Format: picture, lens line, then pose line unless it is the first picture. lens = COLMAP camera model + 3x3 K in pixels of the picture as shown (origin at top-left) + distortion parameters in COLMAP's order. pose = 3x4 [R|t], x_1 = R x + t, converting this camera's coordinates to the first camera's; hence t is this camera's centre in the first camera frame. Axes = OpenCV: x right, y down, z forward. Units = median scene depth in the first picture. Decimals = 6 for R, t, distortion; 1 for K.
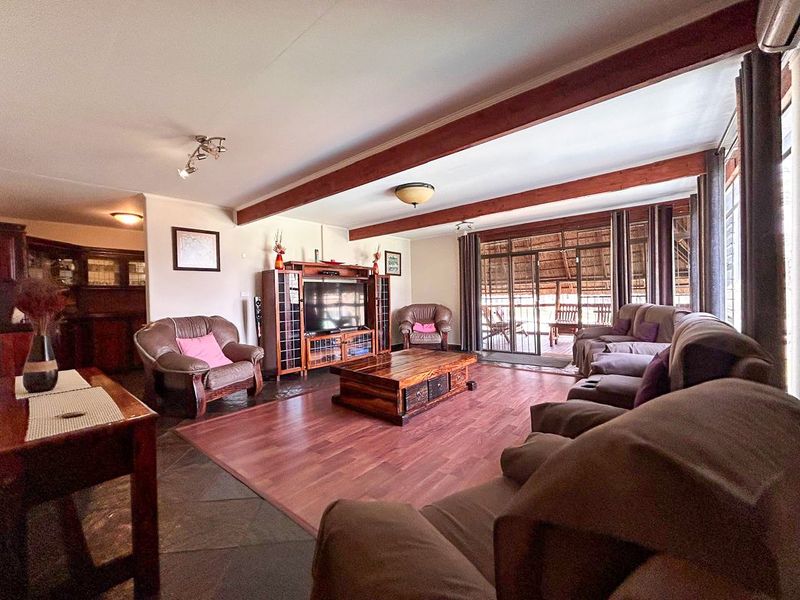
lens RADIAL K [[324.8, 0, 401.1], [0, 324.8, 297.1], [0, 0, 1]] dist [-0.000120, 0.000790]
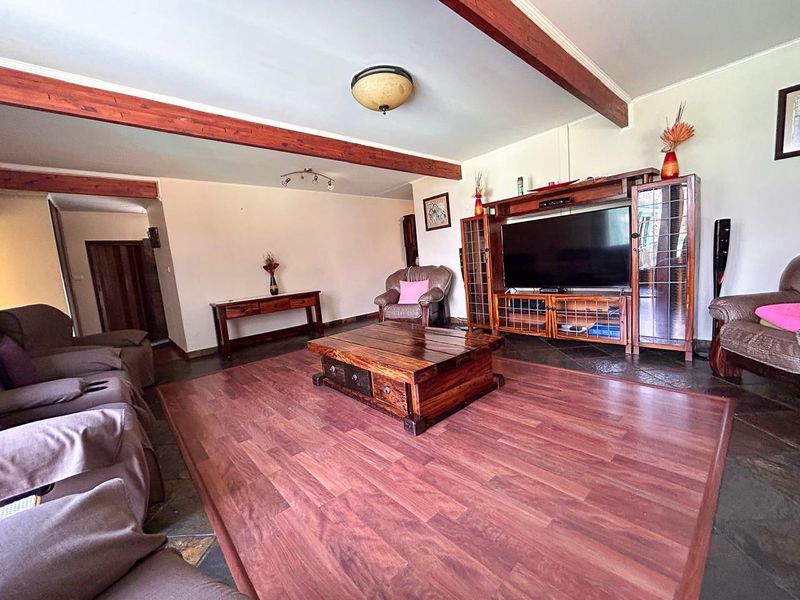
lens RADIAL K [[324.8, 0, 401.1], [0, 324.8, 297.1], [0, 0, 1]] dist [-0.000120, 0.000790]
pose [[-0.151483, 0.146557, -0.977535, 0.704927], [0.093122, 0.986665, 0.133495, -0.001656], [0.984064, -0.070808, -0.163110, 1.080803]]
